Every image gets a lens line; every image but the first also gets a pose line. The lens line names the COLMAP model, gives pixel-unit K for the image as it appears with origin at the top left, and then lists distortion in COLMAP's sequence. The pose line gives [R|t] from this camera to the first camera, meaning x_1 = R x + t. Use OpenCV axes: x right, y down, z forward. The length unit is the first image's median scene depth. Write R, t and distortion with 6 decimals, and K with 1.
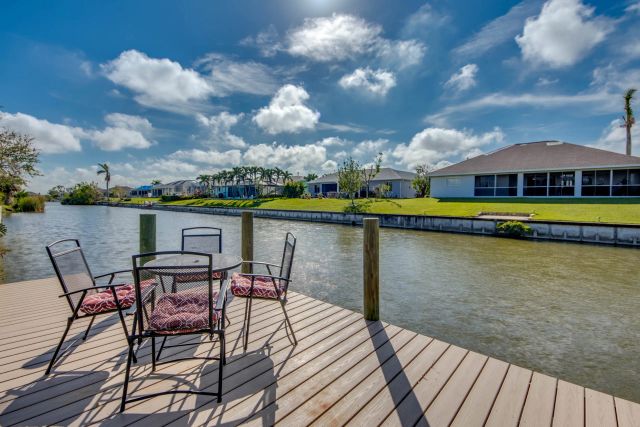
lens RADIAL K [[281.7, 0, 320.0], [0, 281.7, 213.5], [0, 0, 1]] dist [0.001543, -0.000291]
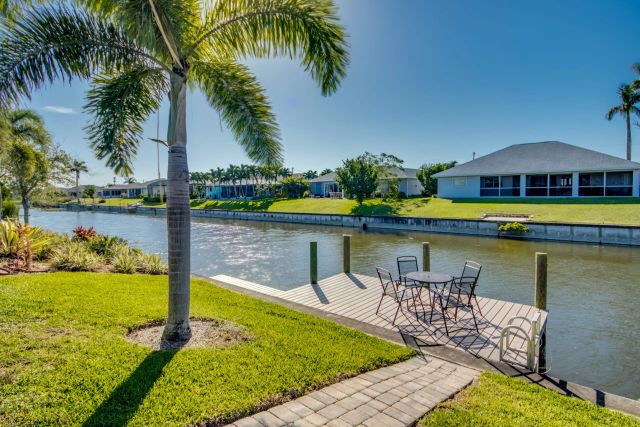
lens RADIAL K [[322.8, 0, 320.0], [0, 322.8, 213.5], [0, 0, 1]] dist [0.016184, -0.000008]
pose [[0.999068, -0.021848, 0.037235, -0.096401], [0.021343, 0.999675, 0.013928, -0.032886], [-0.037528, -0.013120, 0.999209, -0.190806]]
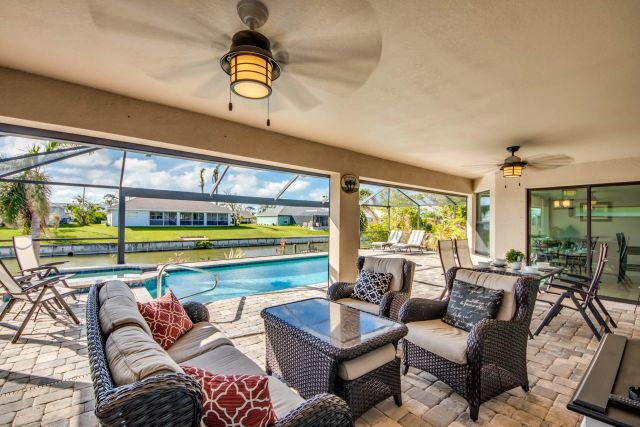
lens RADIAL K [[281.7, 0, 320.0], [0, 281.7, 213.5], [0, 0, 1]] dist [0.001543, -0.000291]
pose [[0.141934, 0.021873, 0.989634, -0.872828], [0.037773, 0.998908, -0.027495, -0.058302], [-0.989155, 0.041284, 0.140953, -0.073648]]
